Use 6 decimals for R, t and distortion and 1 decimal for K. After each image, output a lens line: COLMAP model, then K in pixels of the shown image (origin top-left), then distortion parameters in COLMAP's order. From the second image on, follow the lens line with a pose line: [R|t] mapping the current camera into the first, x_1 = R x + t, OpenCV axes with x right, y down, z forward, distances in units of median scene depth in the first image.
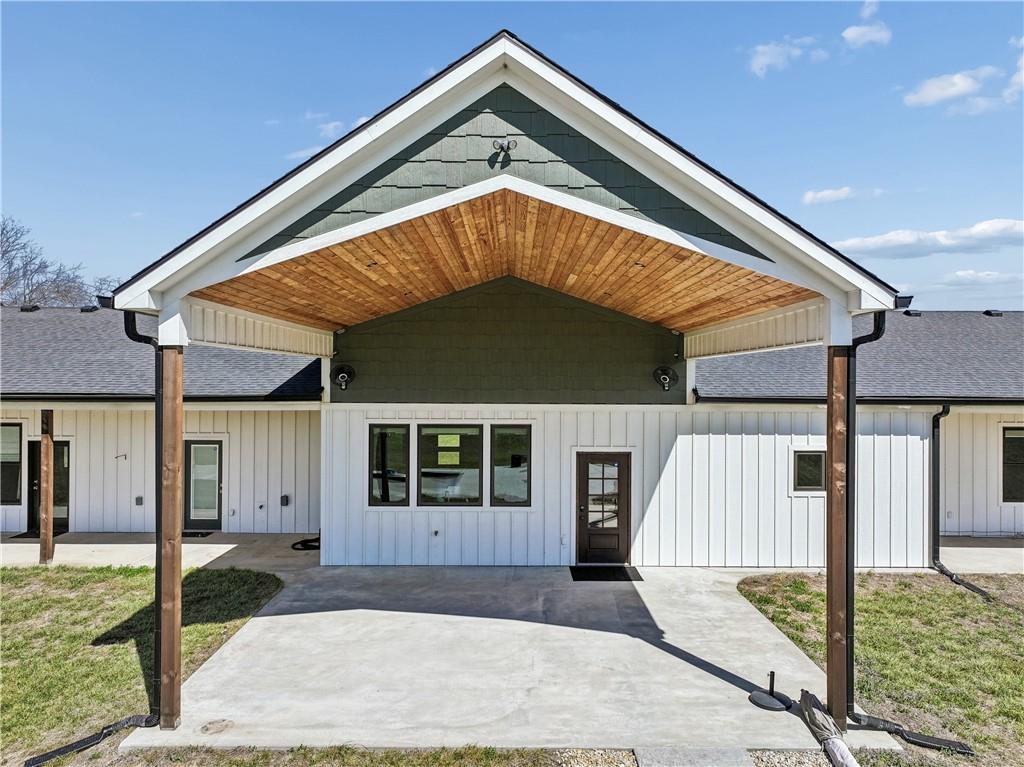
lens RADIAL K [[721.3, 0, 514.8], [0, 721.3, 389.2], [0, 0, 1]] dist [0.004011, 0.002225]
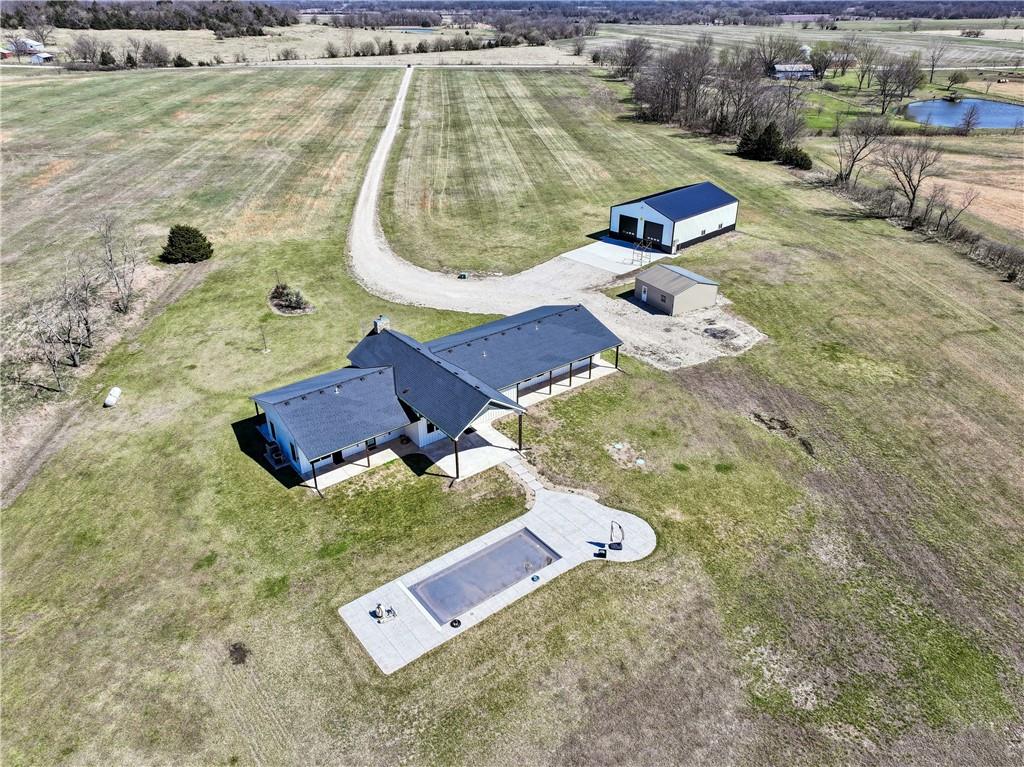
lens RADIAL K [[722.9, 0, 512.0], [0, 722.9, 383.5], [0, 0, 1]] dist [0.008066, 0.005207]
pose [[0.789222, -0.296964, 0.537532, -2.313877], [0.013726, 0.883617, 0.468009, -2.457233], [-0.613954, -0.361985, 0.701446, -2.712923]]
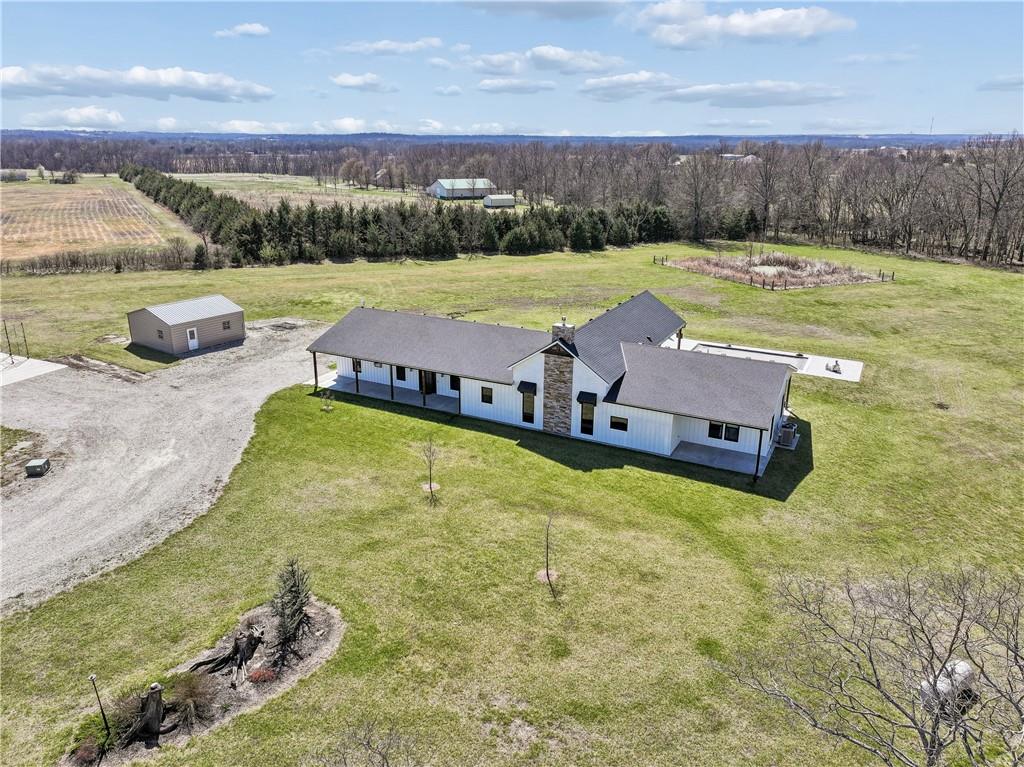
lens RADIAL K [[722.9, 0, 512.0], [0, 722.9, 383.5], [0, 0, 1]] dist [0.008066, 0.005207]
pose [[-0.884315, -0.158926, 0.439010, -1.443504], [-0.002437, 0.941842, 0.336047, -1.294453], [-0.466884, 0.296101, -0.833273, 5.157969]]
